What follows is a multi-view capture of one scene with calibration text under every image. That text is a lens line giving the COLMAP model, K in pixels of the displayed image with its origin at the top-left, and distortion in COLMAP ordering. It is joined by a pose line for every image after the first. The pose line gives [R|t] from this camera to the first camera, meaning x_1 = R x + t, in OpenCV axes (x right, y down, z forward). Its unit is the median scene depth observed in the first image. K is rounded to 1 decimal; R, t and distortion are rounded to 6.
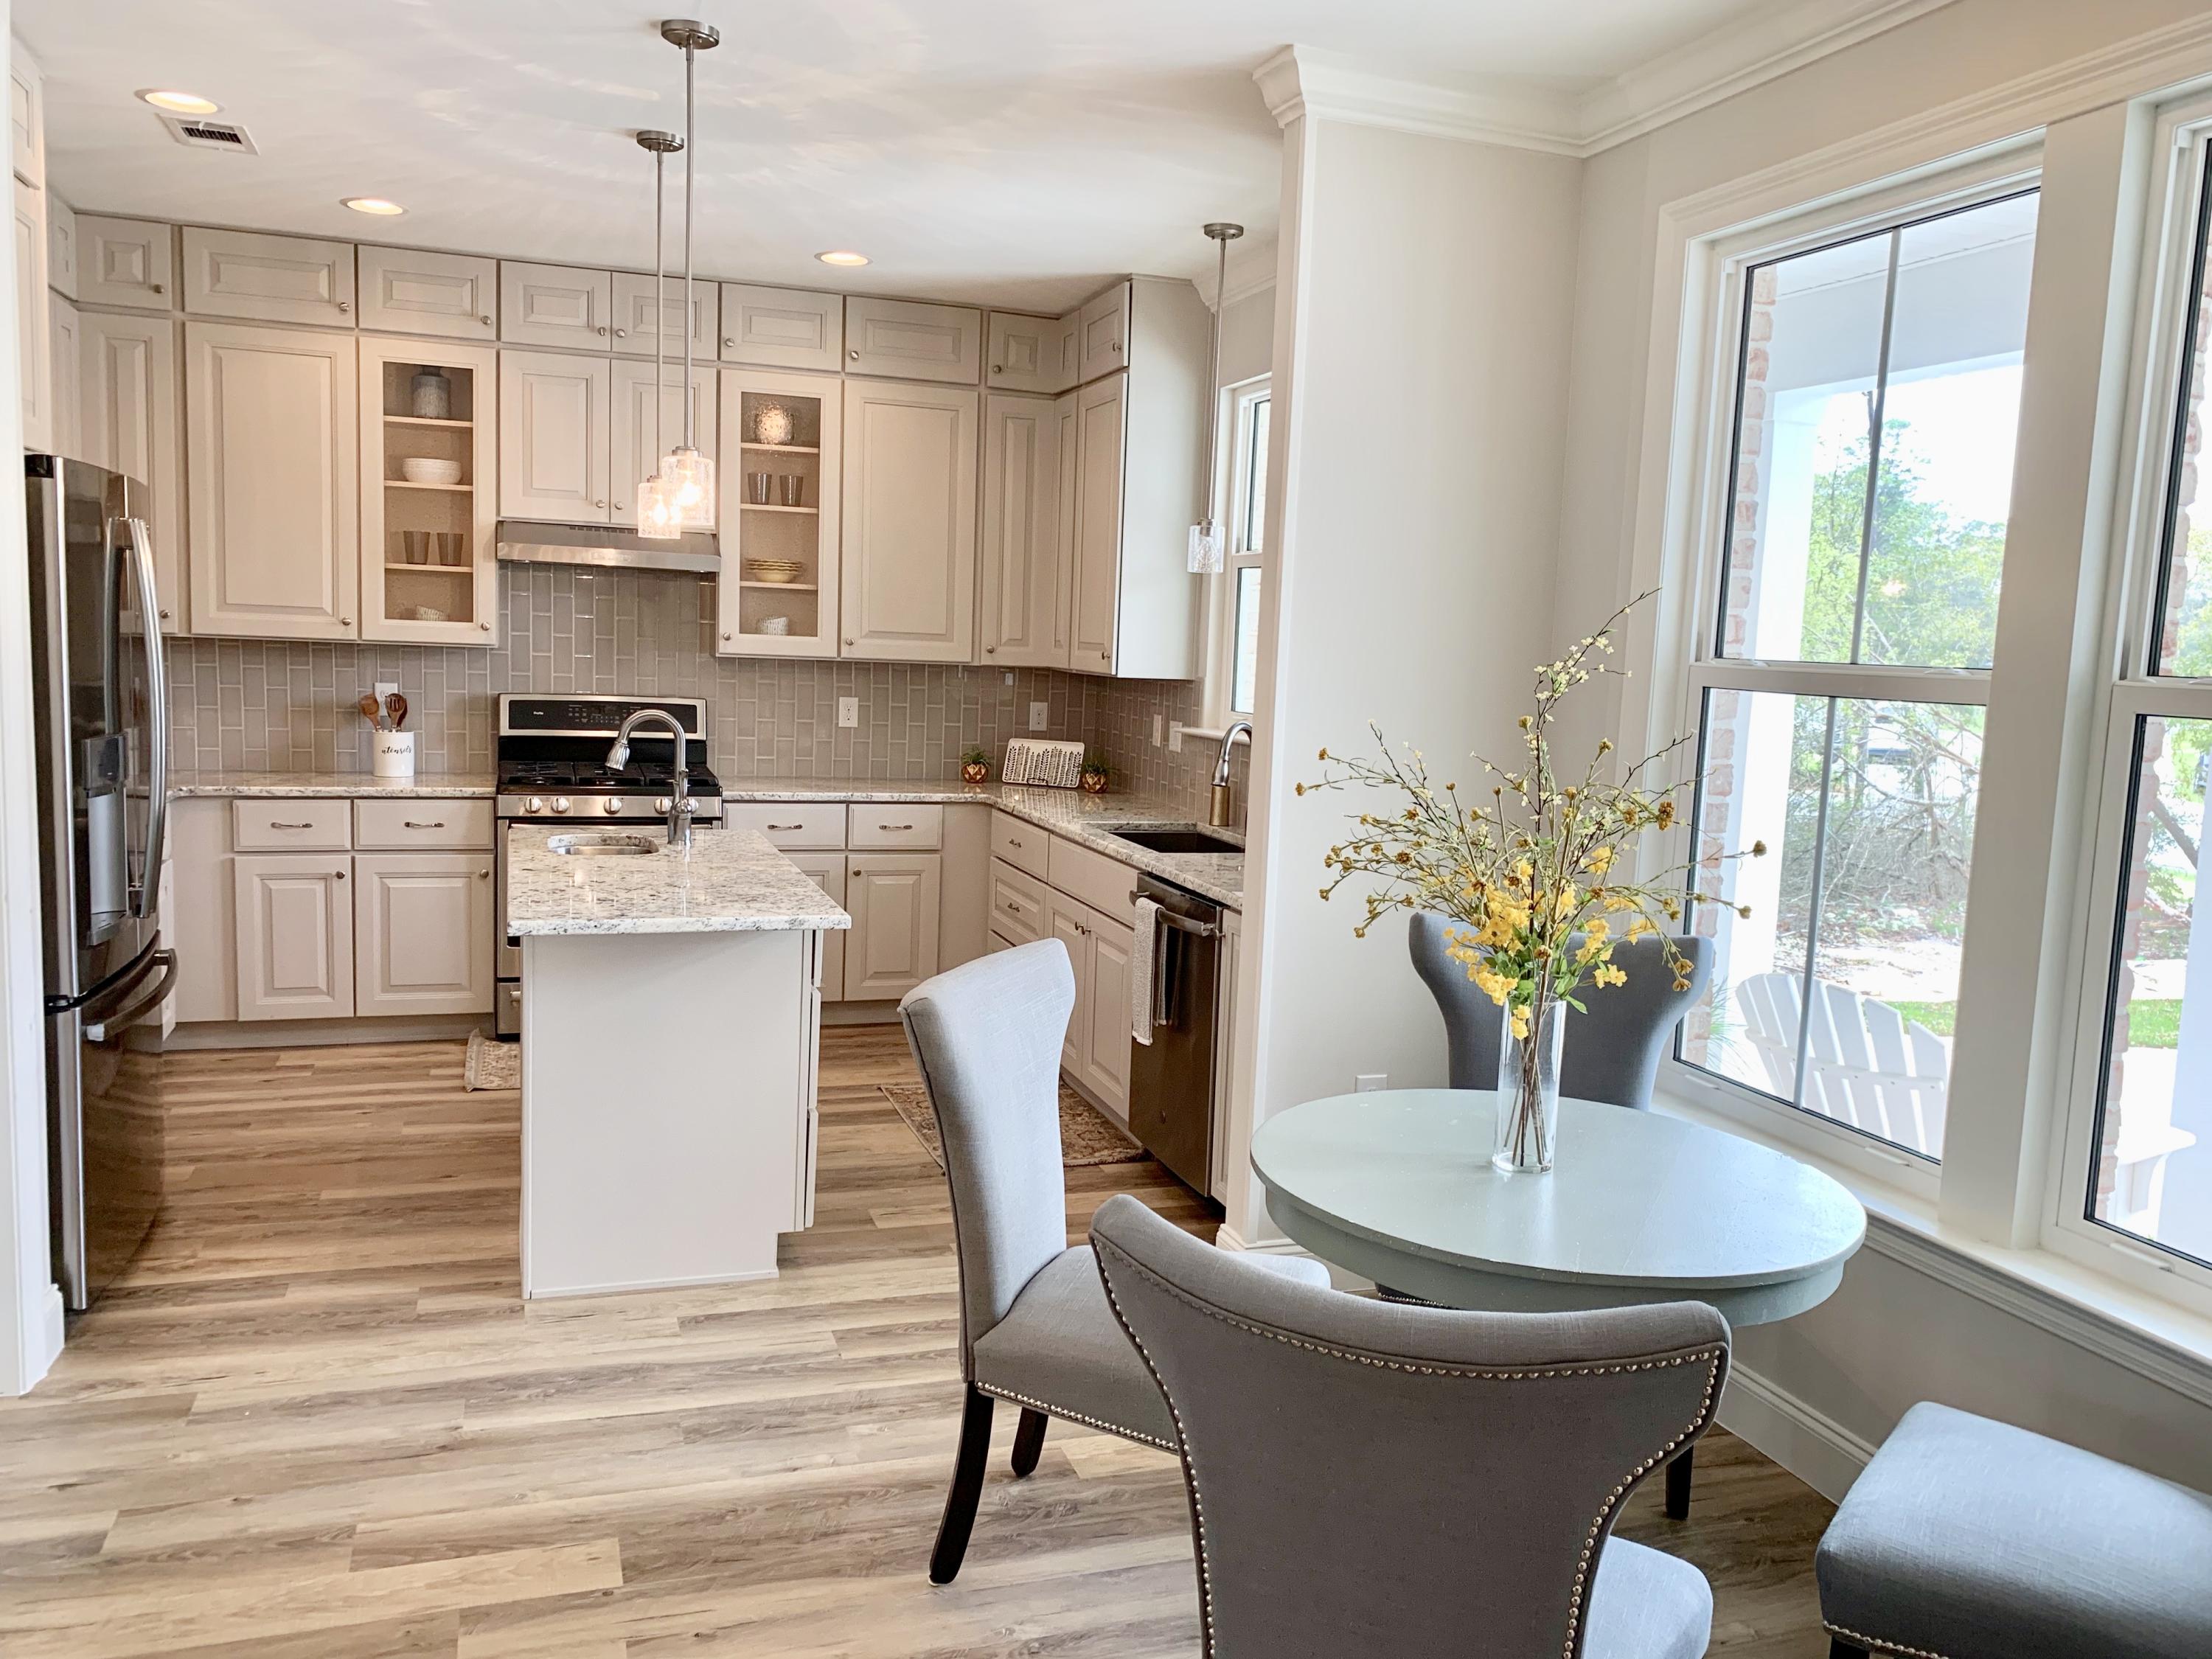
lens RADIAL K [[1700.7, 0, 1106.0], [0, 1700.7, 829.5], [0, 0, 1]] dist [0.024530, -0.028997]
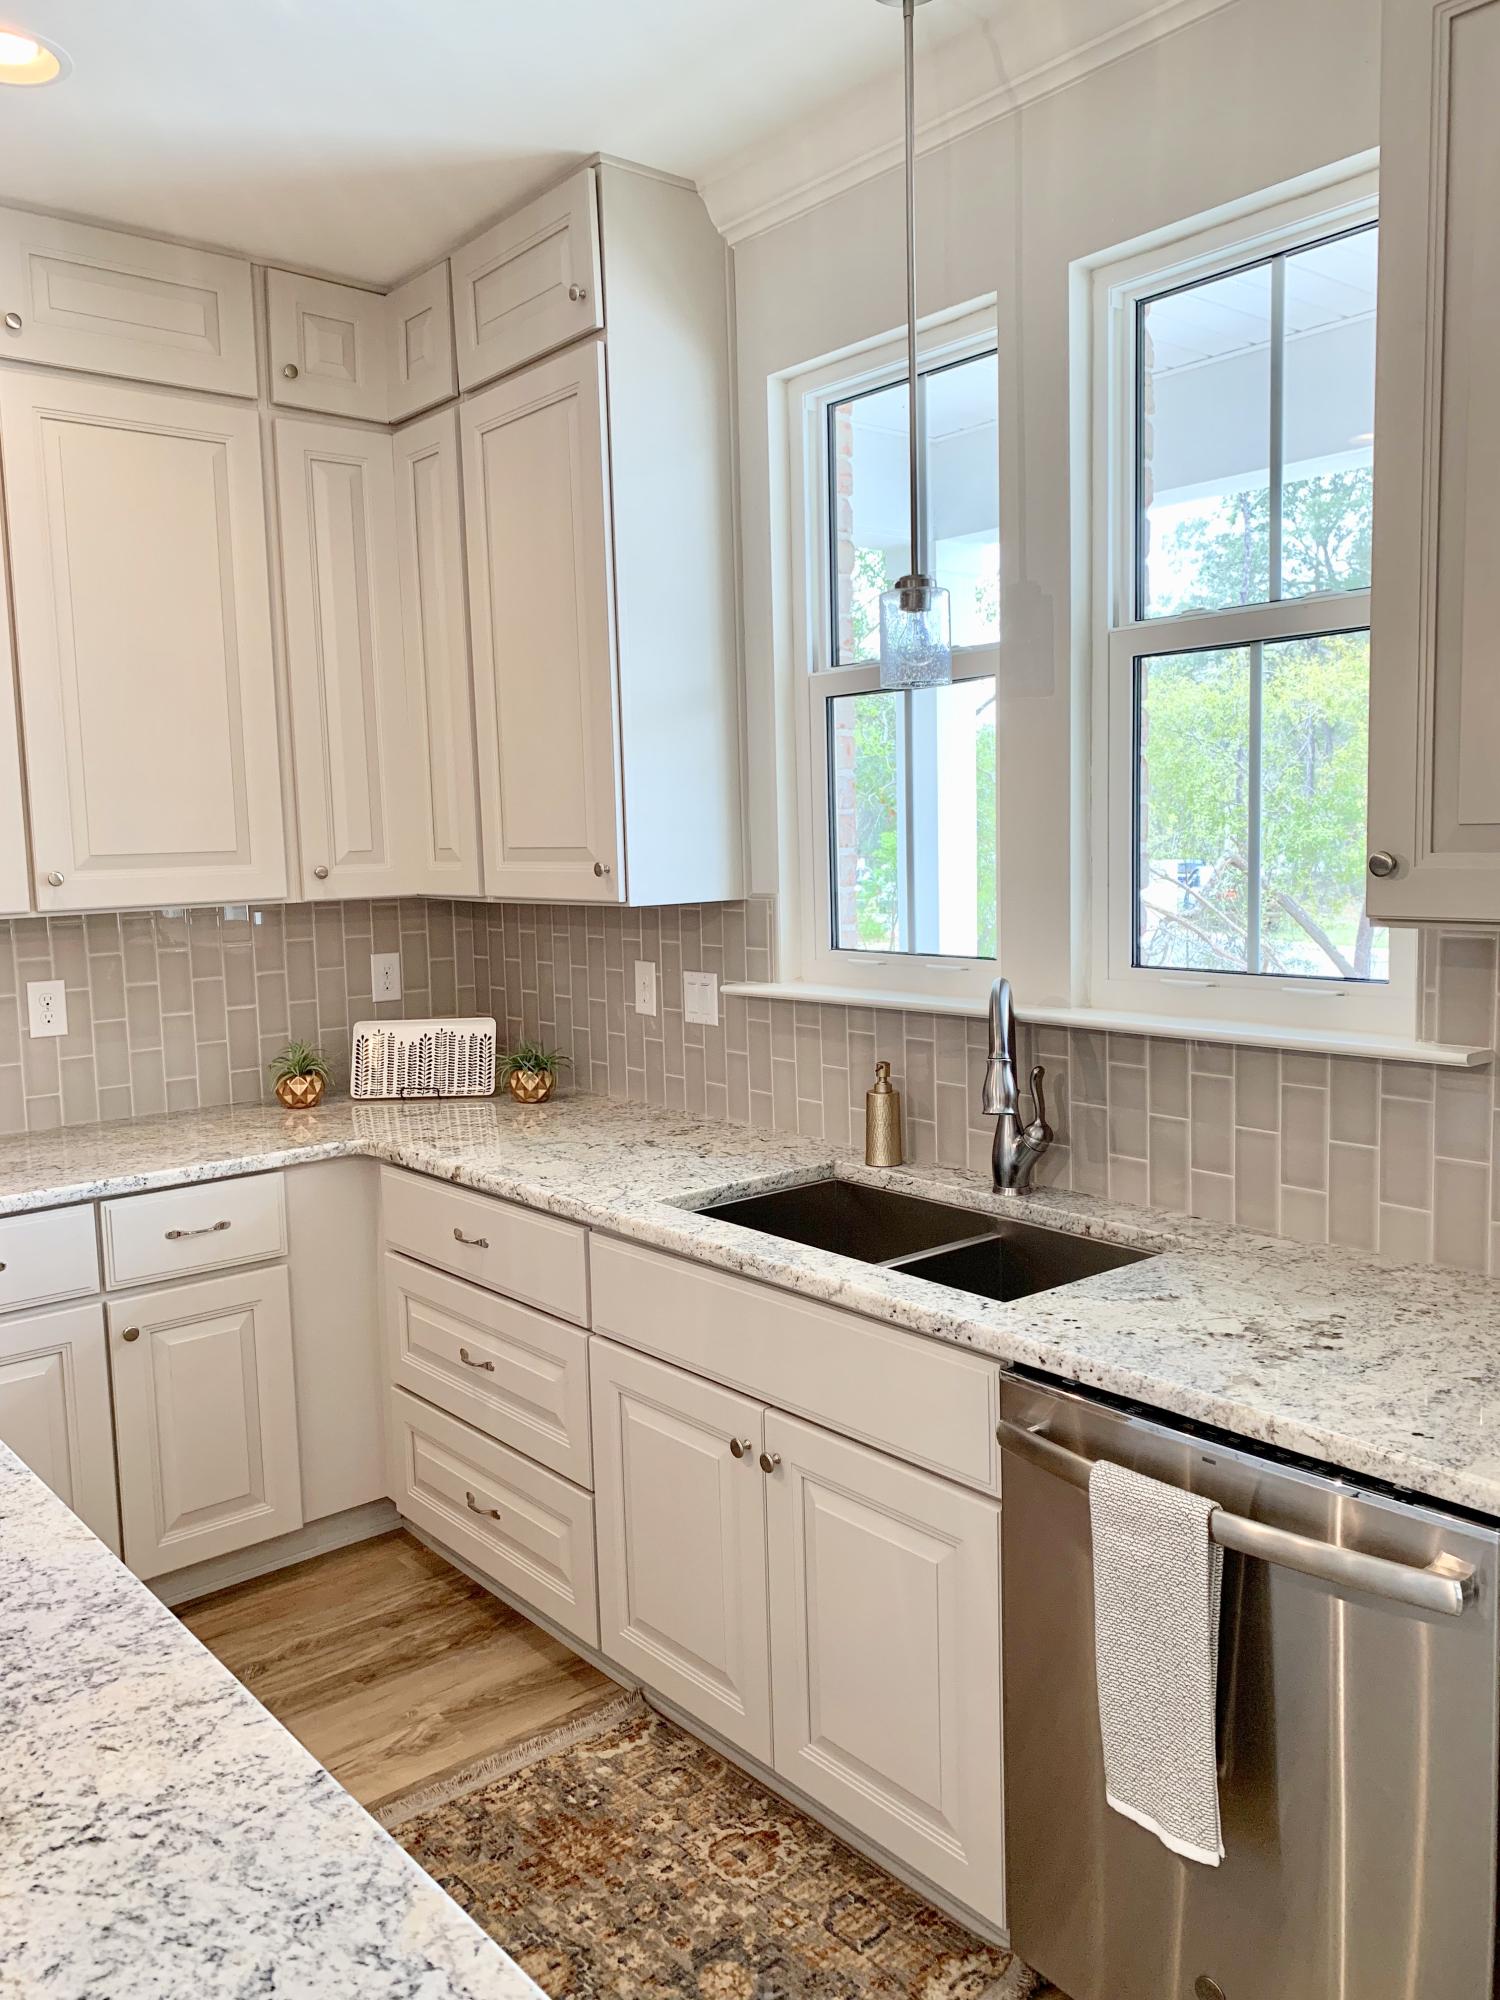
lens RADIAL K [[1537.7, 0, 754.9], [0, 1537.7, 983.0], [0, 0, 1]] dist [0.024530, -0.028997]
pose [[0.929008, -0.102208, 0.355665, -0.198092], [0.106288, 0.994302, 0.008108, -0.097176], [-0.354467, 0.030270, 0.934578, 0.781819]]
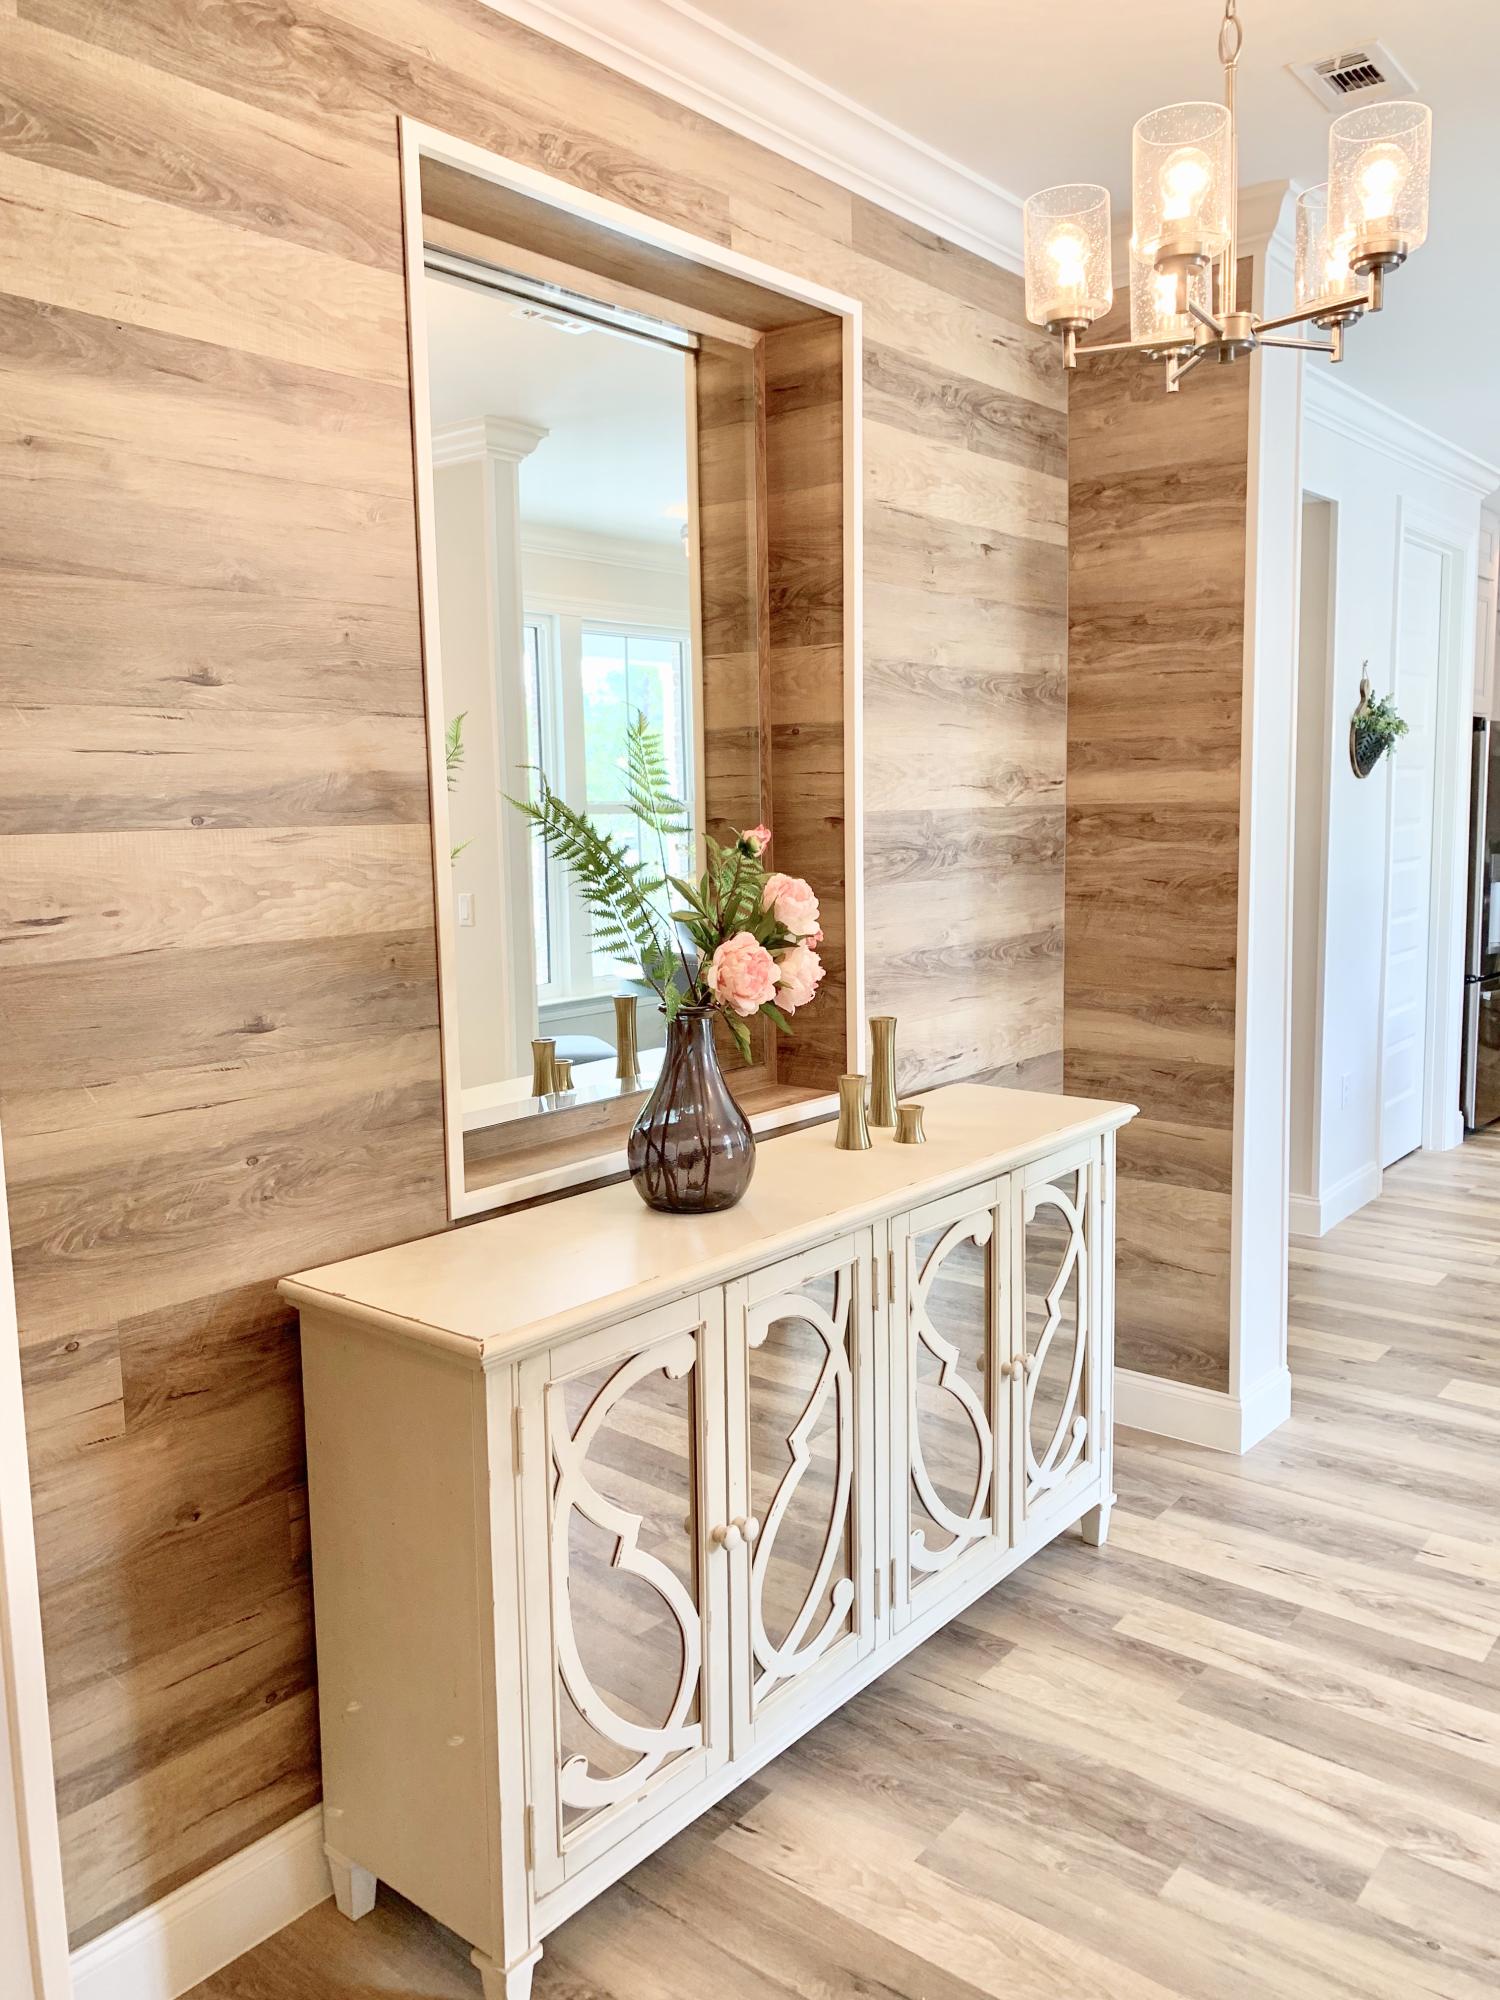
lens RADIAL K [[1537.7, 0, 754.9], [0, 1537.7, 983.0], [0, 0, 1]] dist [0.024530, -0.028997]
pose [[0.531070, 0.051654, -0.845752, 0.446873], [-0.056376, 0.998082, 0.025557, 0.090080], [0.845450, 0.034108, 0.532964, -0.643396]]
